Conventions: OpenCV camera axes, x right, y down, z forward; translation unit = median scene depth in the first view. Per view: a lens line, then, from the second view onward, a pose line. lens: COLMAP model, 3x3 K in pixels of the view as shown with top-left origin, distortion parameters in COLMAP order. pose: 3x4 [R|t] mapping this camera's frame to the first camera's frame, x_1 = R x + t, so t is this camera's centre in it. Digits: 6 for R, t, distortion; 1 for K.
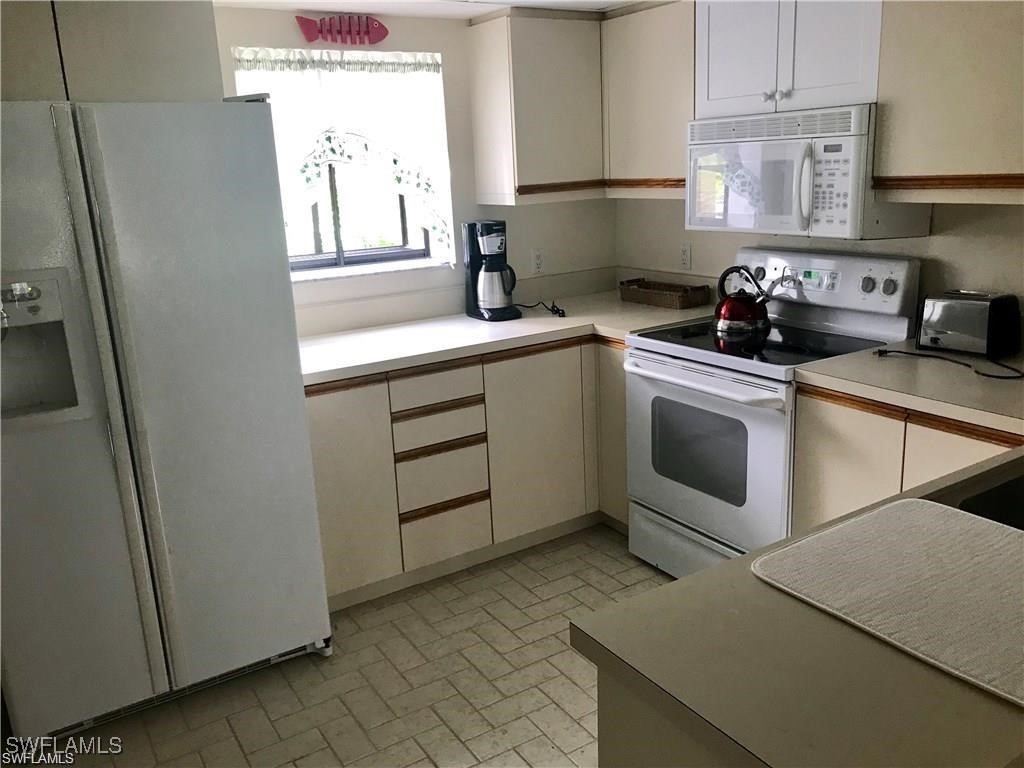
lens RADIAL K [[838.4, 0, 508.7], [0, 838.4, 383.0], [0, 0, 1]] dist [0.033708, -0.026830]
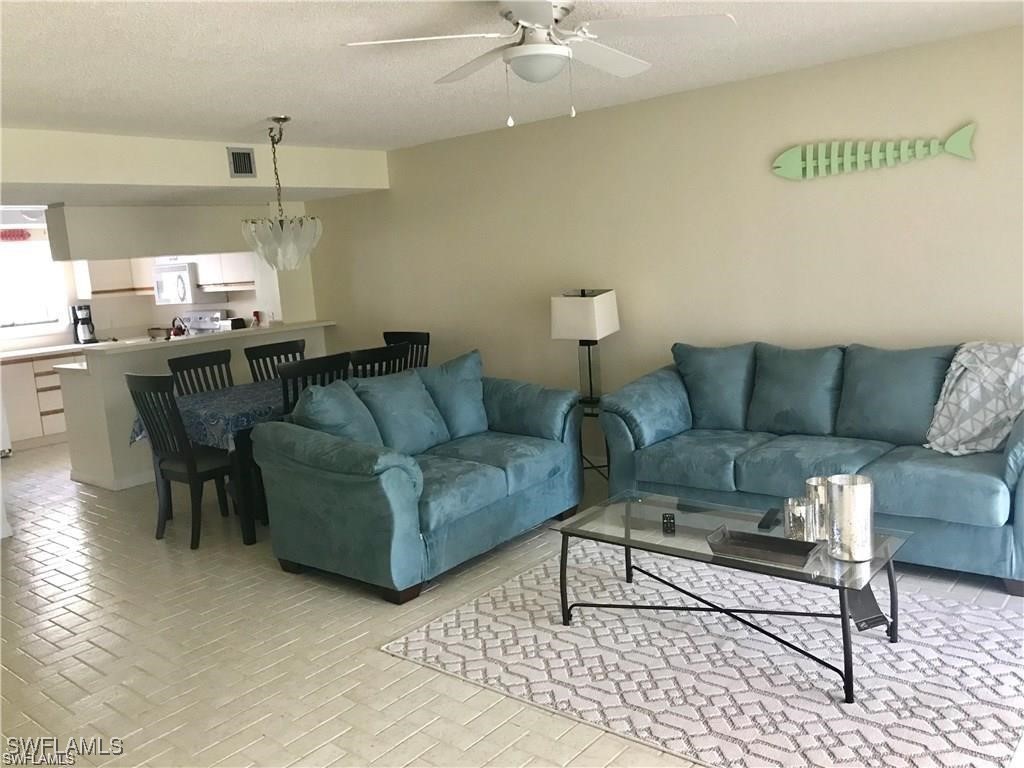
lens RADIAL K [[838.4, 0, 515.9], [0, 838.4, 386.2], [0, 0, 1]] dist [0.033708, -0.026830]
pose [[0.955180, -0.064307, 0.288957, 0.471779], [0.098772, 0.989415, -0.106307, 0.442926], [-0.279062, 0.130083, 0.951421, -1.730309]]
